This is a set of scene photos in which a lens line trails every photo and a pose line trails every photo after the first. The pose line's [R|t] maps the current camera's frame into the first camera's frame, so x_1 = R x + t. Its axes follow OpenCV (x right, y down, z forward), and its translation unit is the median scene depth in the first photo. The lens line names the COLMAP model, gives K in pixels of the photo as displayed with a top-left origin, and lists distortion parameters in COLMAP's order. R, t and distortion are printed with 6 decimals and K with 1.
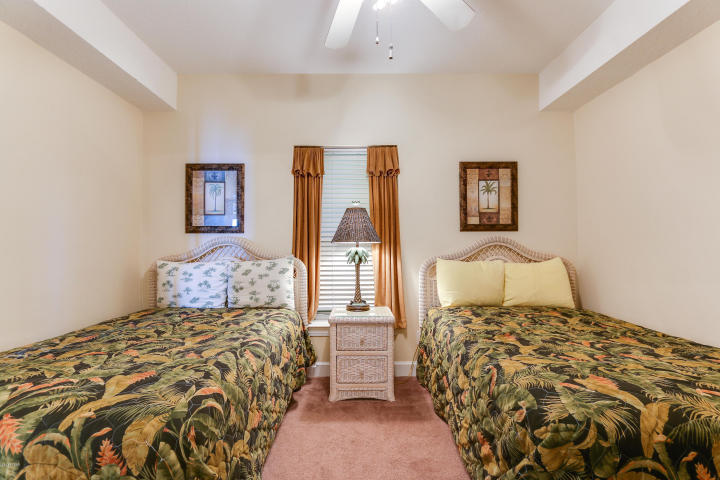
lens RADIAL K [[332.1, 0, 359.1], [0, 332.1, 249.9], [0, 0, 1]] dist [-0.012811, 0.000418]
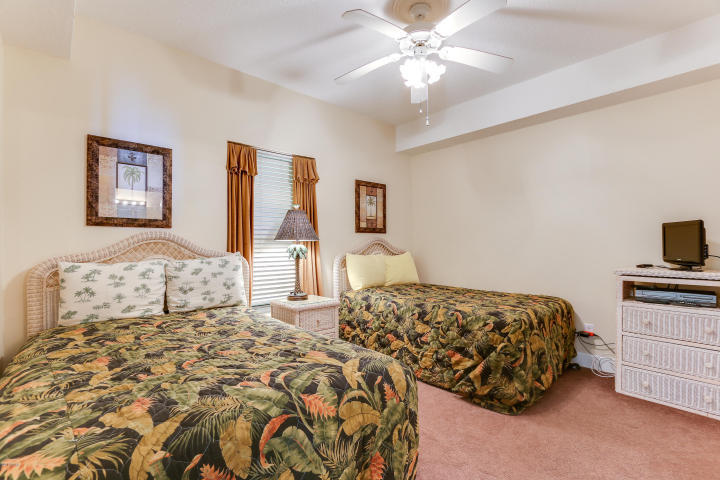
lens RADIAL K [[332.1, 0, 359.1], [0, 332.1, 249.9], [0, 0, 1]] dist [-0.012811, 0.000418]
pose [[0.739683, -0.009124, 0.672894, -0.585771], [0.006009, 0.999958, 0.006953, 0.004051], [-0.672929, -0.001100, 0.739706, 0.016414]]
